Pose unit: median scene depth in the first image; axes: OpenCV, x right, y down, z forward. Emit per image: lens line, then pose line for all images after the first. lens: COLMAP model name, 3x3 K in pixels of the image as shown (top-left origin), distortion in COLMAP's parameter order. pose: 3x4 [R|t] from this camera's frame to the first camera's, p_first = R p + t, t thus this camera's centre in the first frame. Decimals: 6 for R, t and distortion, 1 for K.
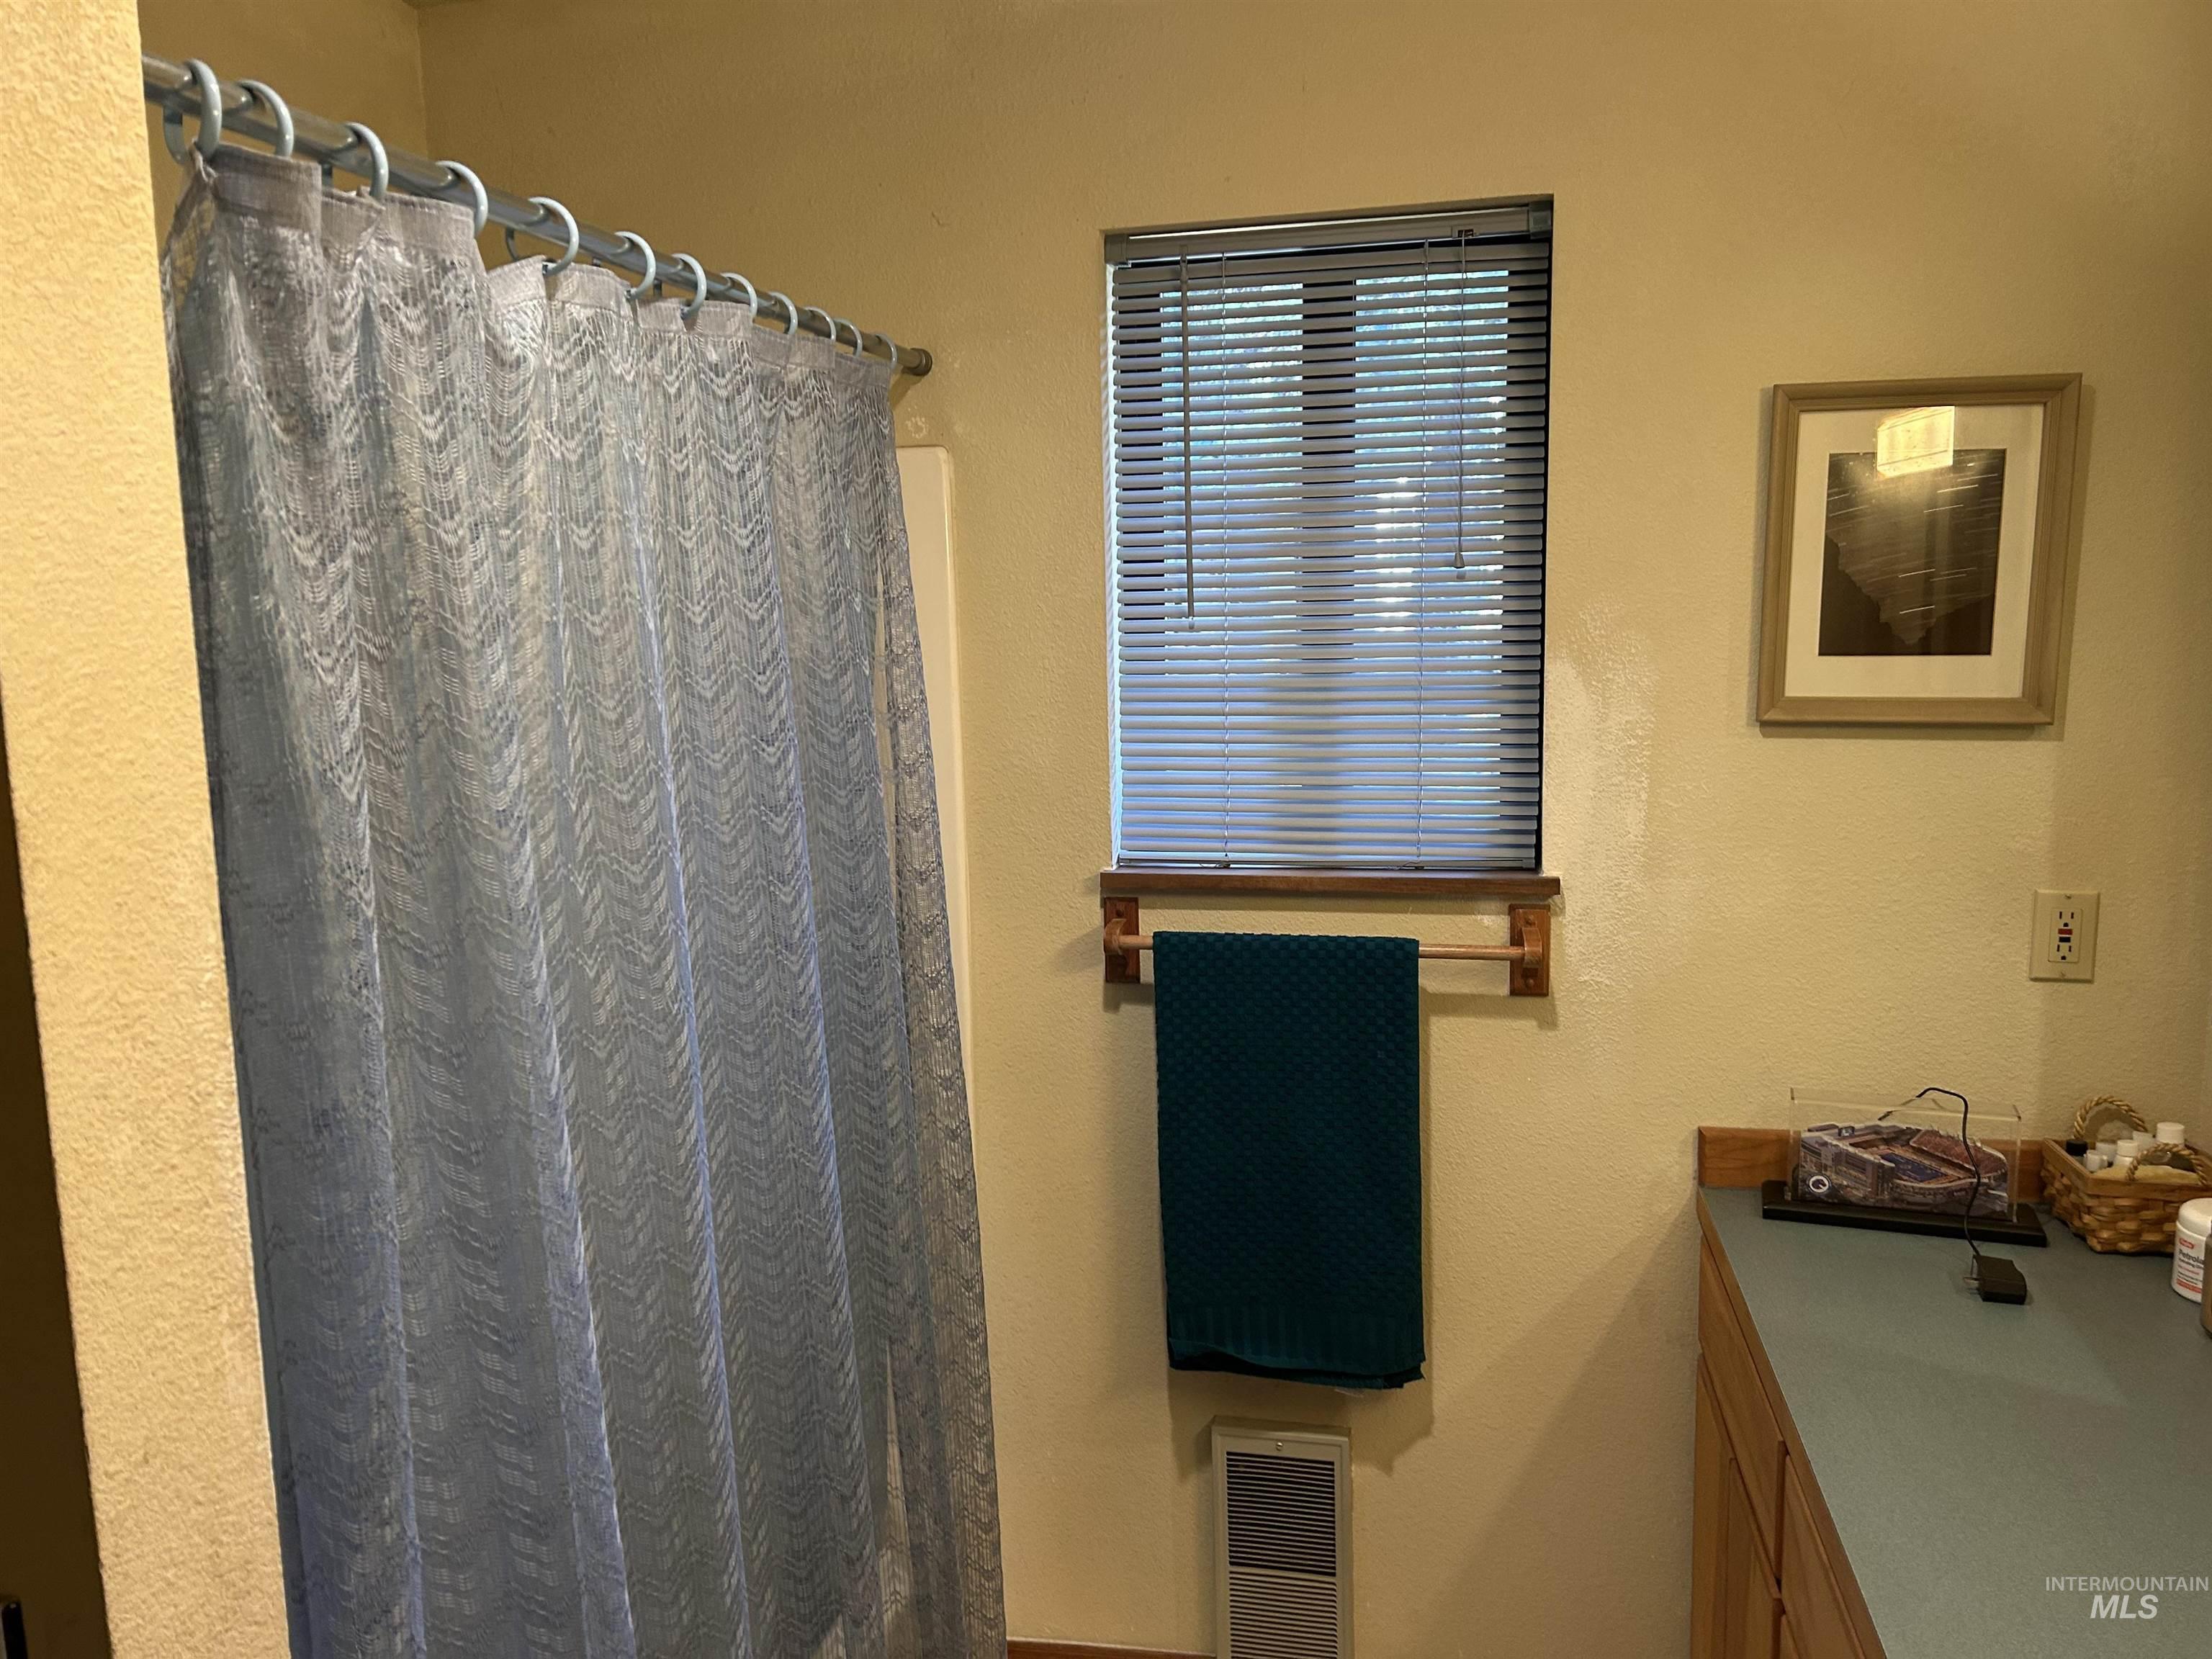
lens RADIAL K [[1644.4, 0, 1094.2], [0, 1644.4, 826.9], [0, 0, 1]] dist [0.062719, -0.069373]
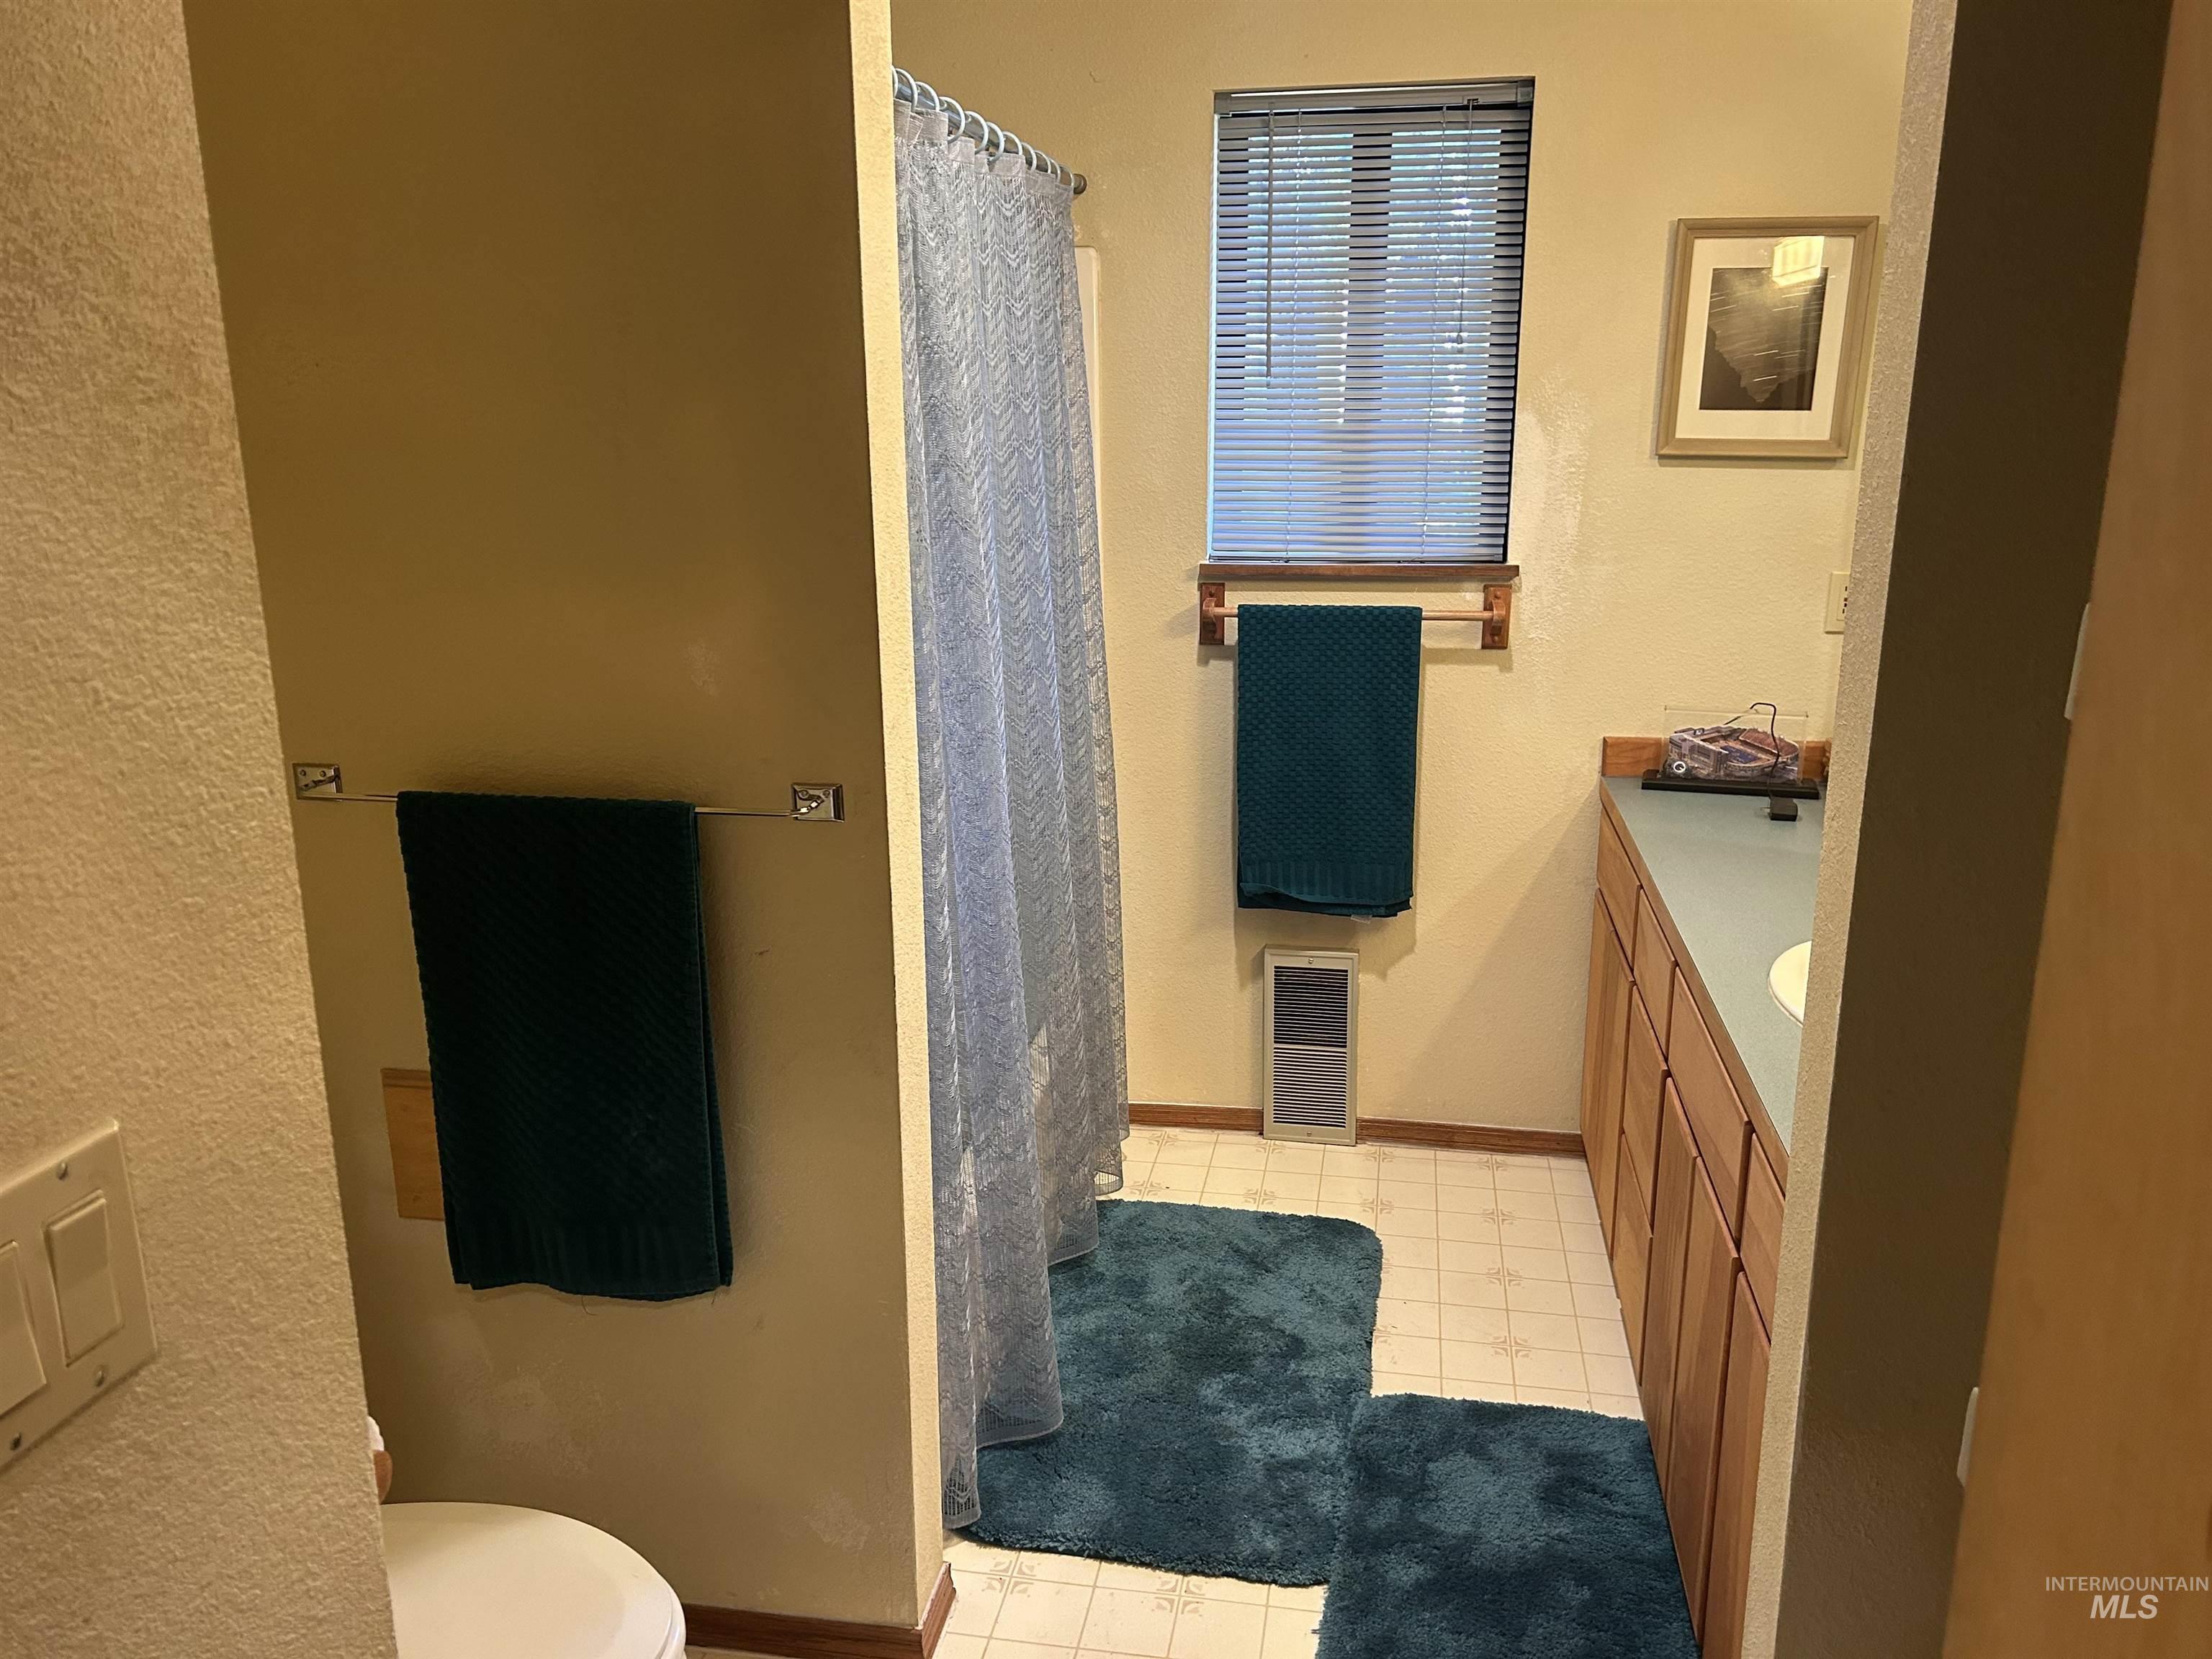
lens RADIAL K [[1644.4, 0, 1103.5], [0, 1644.4, 830.9], [0, 0, 1]] dist [0.062719, -0.069373]
pose [[0.998848, 0.006429, 0.047554, -0.152078], [-0.011858, 0.993321, 0.114774, 0.099382], [-0.046498, -0.115206, 0.992253, -0.456345]]
